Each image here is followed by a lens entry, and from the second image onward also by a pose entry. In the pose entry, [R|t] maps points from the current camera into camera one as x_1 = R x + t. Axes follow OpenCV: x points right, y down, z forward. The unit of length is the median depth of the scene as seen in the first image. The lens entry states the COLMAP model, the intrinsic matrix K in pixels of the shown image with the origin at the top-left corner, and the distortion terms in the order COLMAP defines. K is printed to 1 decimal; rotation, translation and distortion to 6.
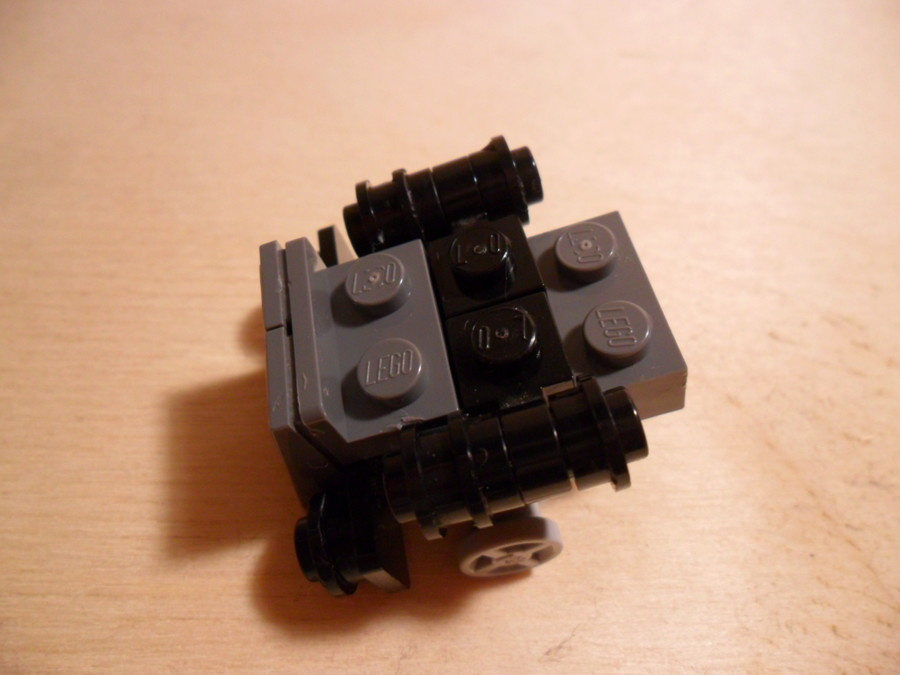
lens RADIAL K [[725.0, 0, 441.2], [0, 725.0, 342.4], [0, 0, 1]] dist [-0.010236, 0.019415]
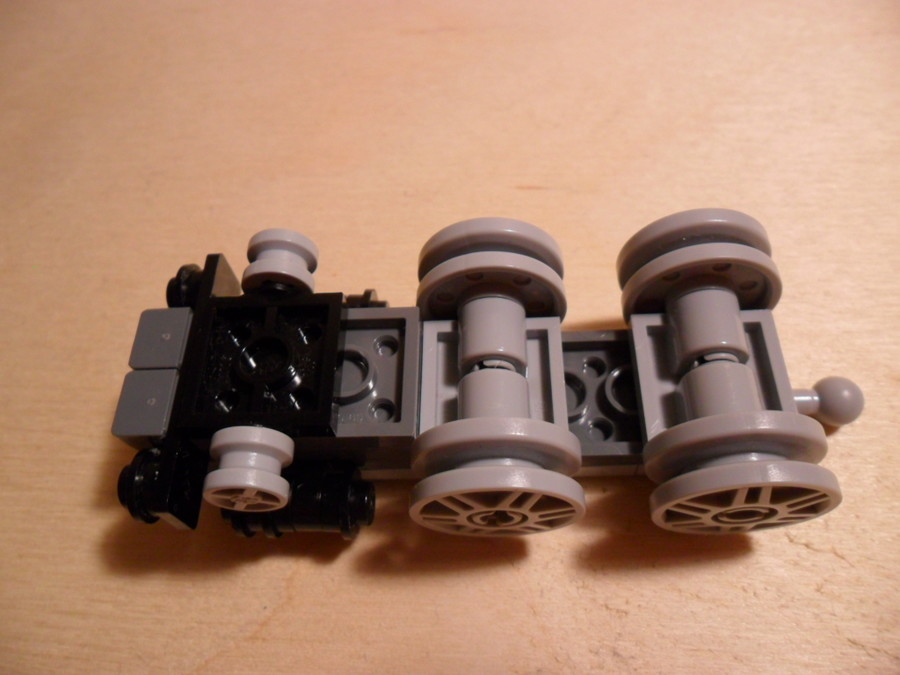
lens RADIAL K [[725.0, 0, 449.5], [0, 725.0, 333.1], [0, 0, 1]] dist [-0.010236, 0.019415]
pose [[0.978652, 0.010537, -0.205255, 0.609105], [0.006974, 0.996407, 0.084402, -0.448694], [0.205407, -0.084032, 0.975062, -0.154635]]
